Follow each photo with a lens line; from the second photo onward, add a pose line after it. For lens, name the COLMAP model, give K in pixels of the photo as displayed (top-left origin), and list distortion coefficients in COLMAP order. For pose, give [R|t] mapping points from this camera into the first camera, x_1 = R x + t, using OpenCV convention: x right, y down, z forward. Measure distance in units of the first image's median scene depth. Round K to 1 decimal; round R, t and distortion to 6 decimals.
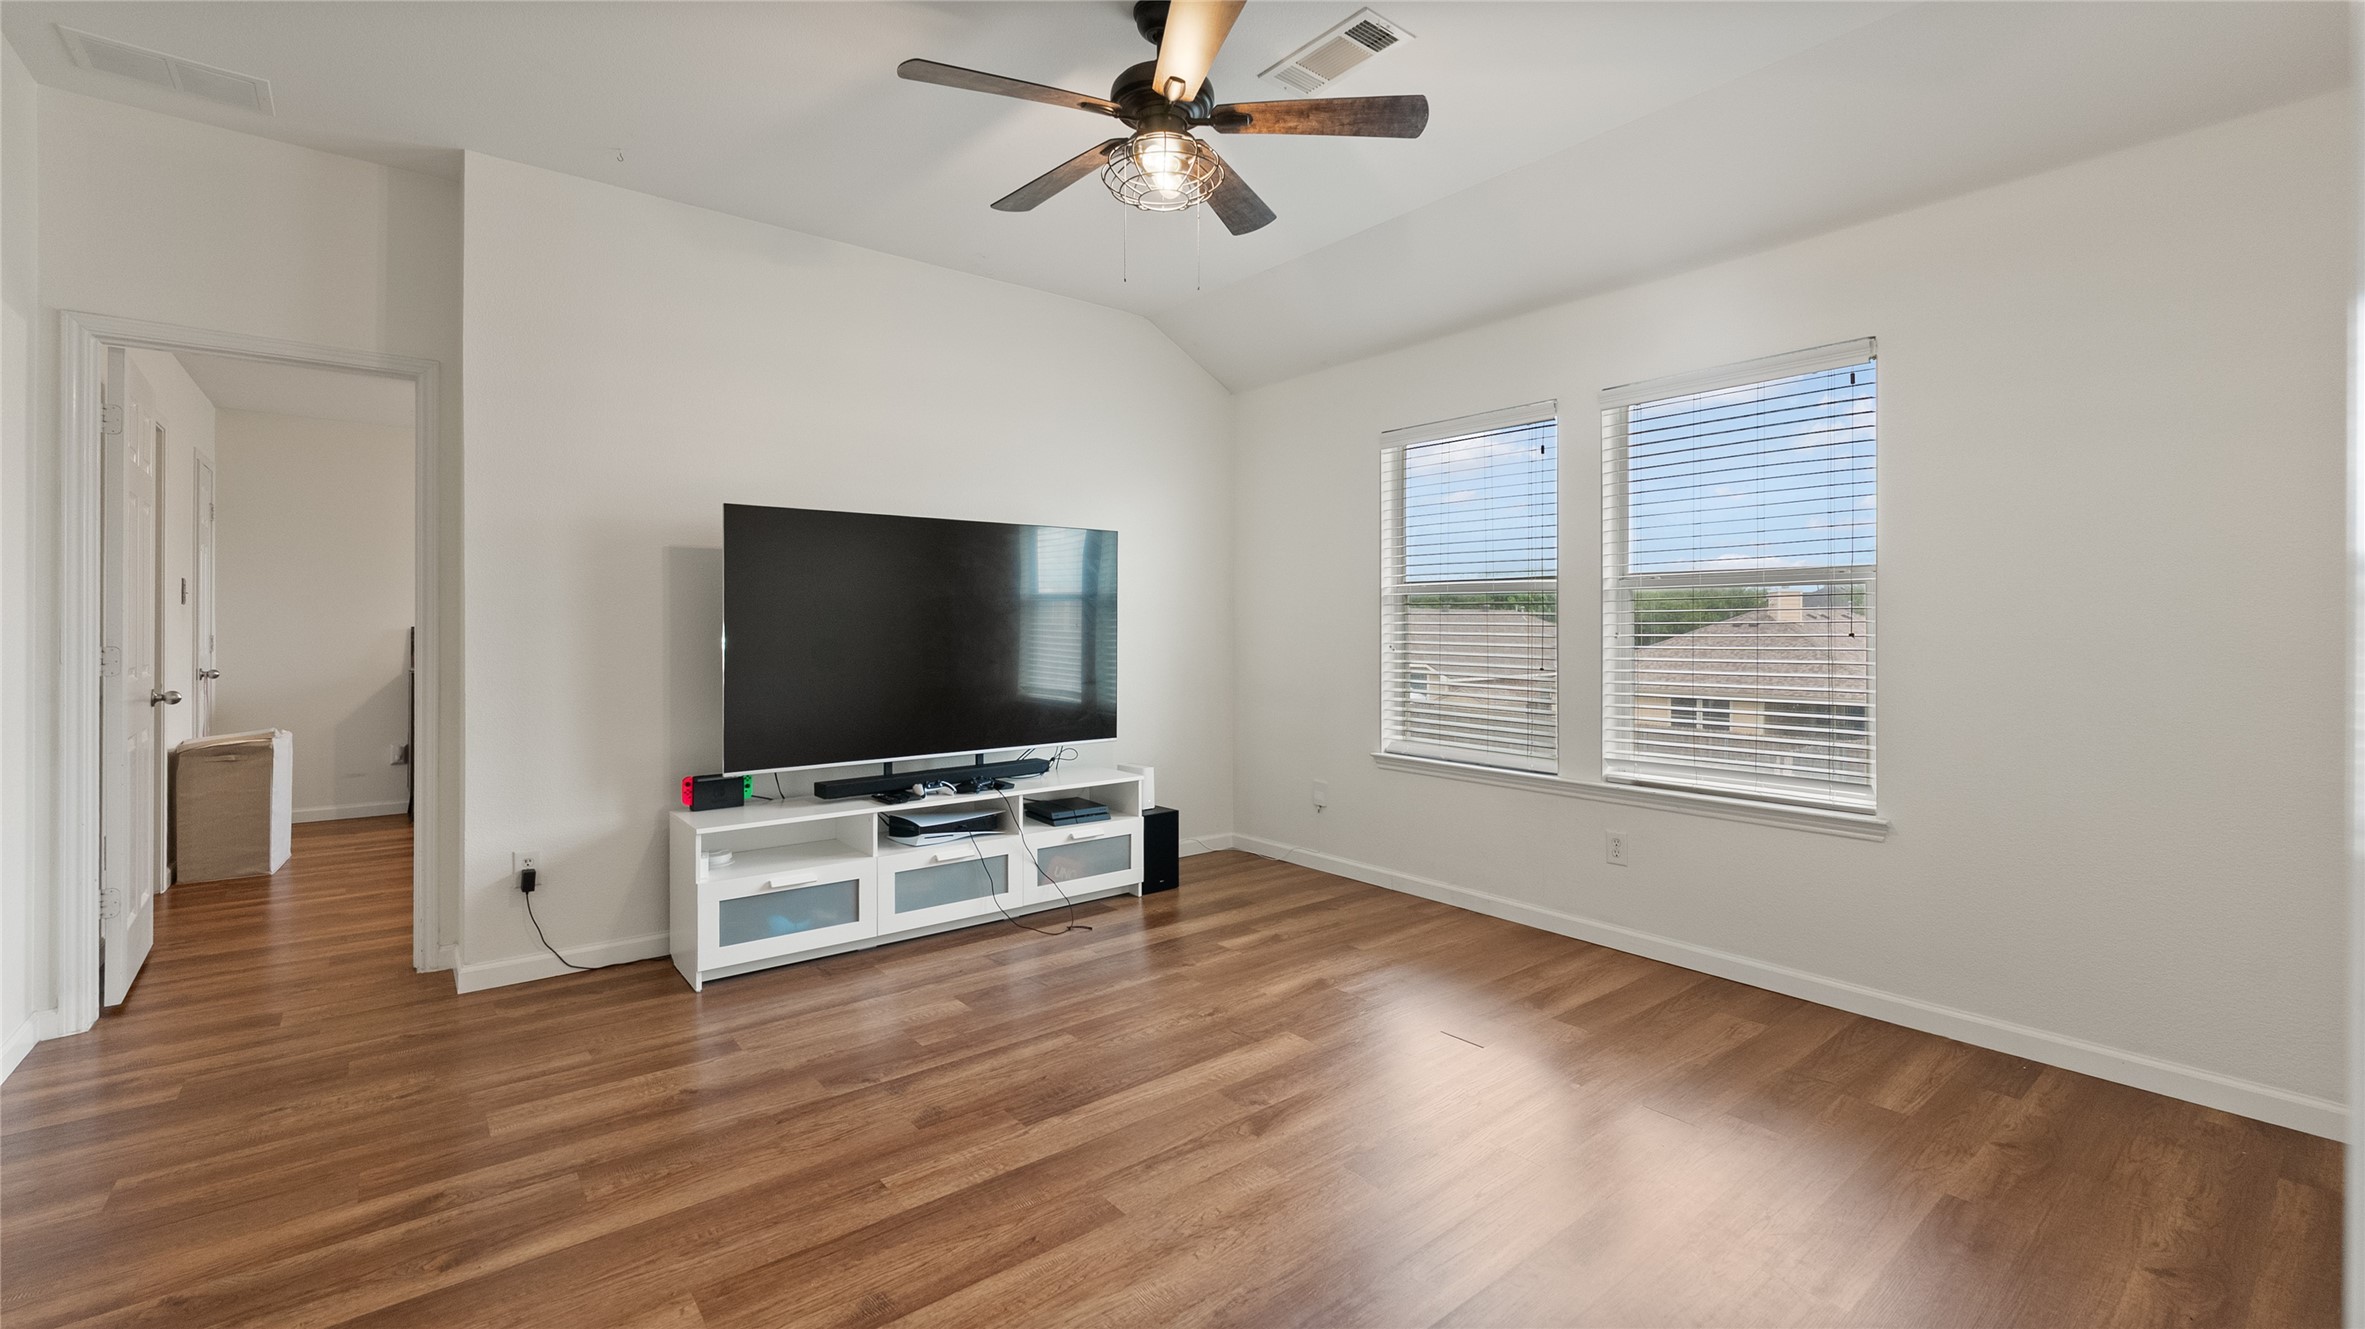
lens RADIAL K [[979.7, 0, 1173.6], [0, 979.7, 640.0], [0, 0, 1]] dist [-0.002350, -0.000434]
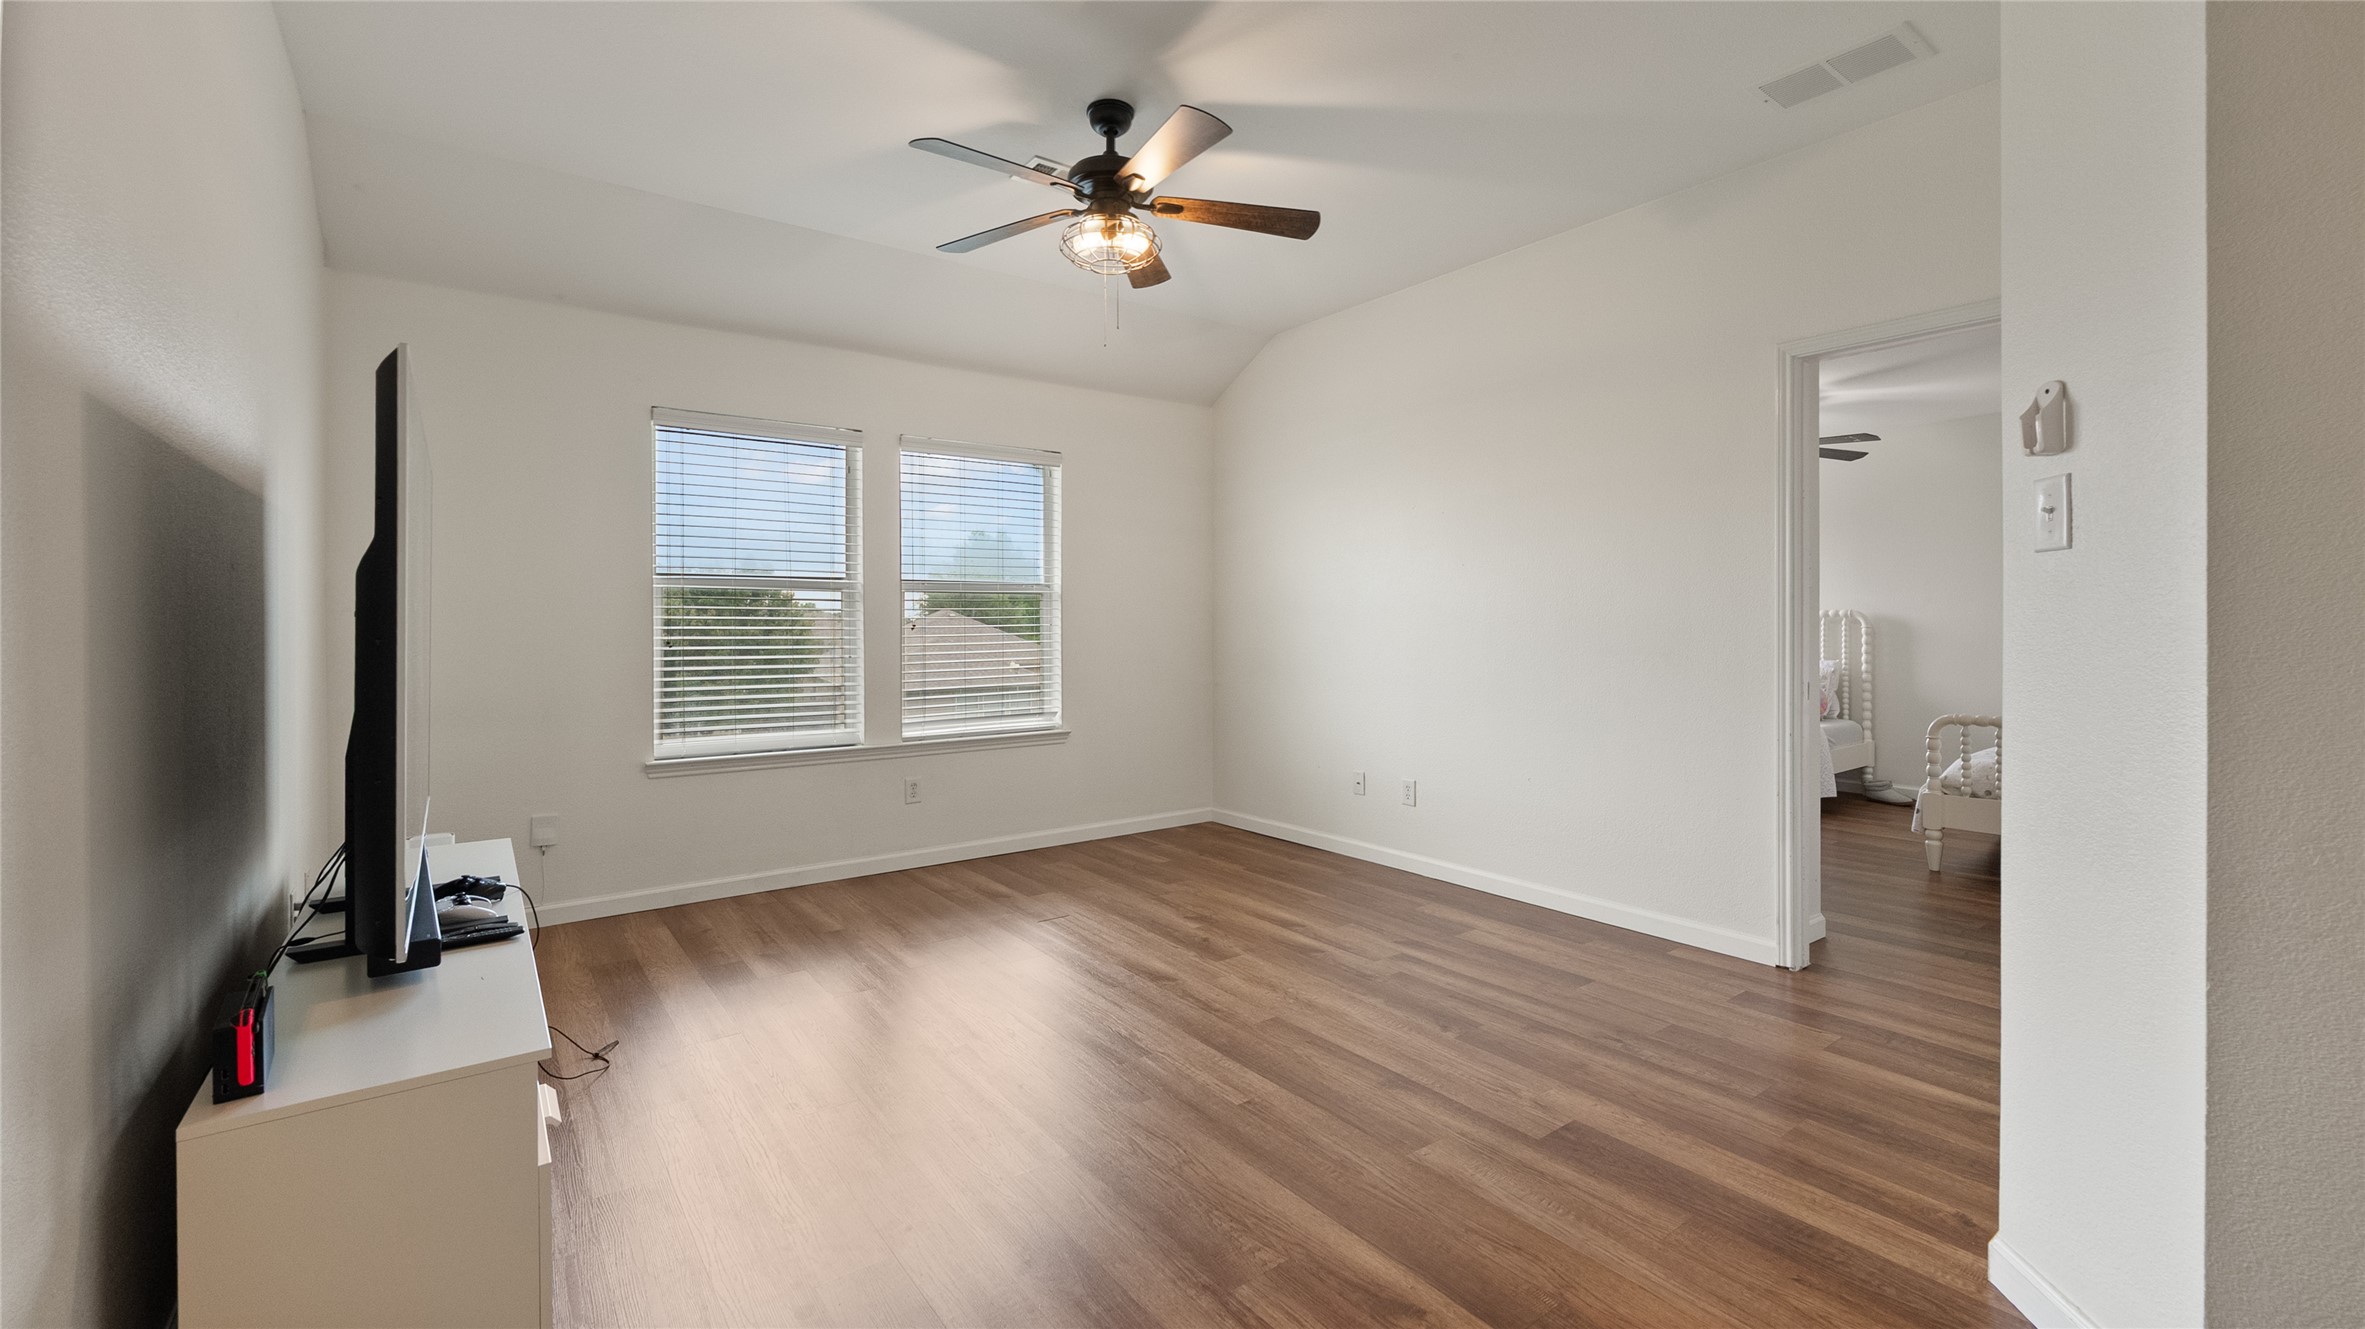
lens RADIAL K [[979.7, 0, 1184.8], [0, 979.7, 645.7], [0, 0, 1]] dist [-0.002350, -0.000434]
pose [[0.032000, -0.026365, 0.999140, -1.392109], [0.017620, 0.999512, 0.025810, -0.012168], [-0.999333, 0.016779, 0.032449, 0.991842]]
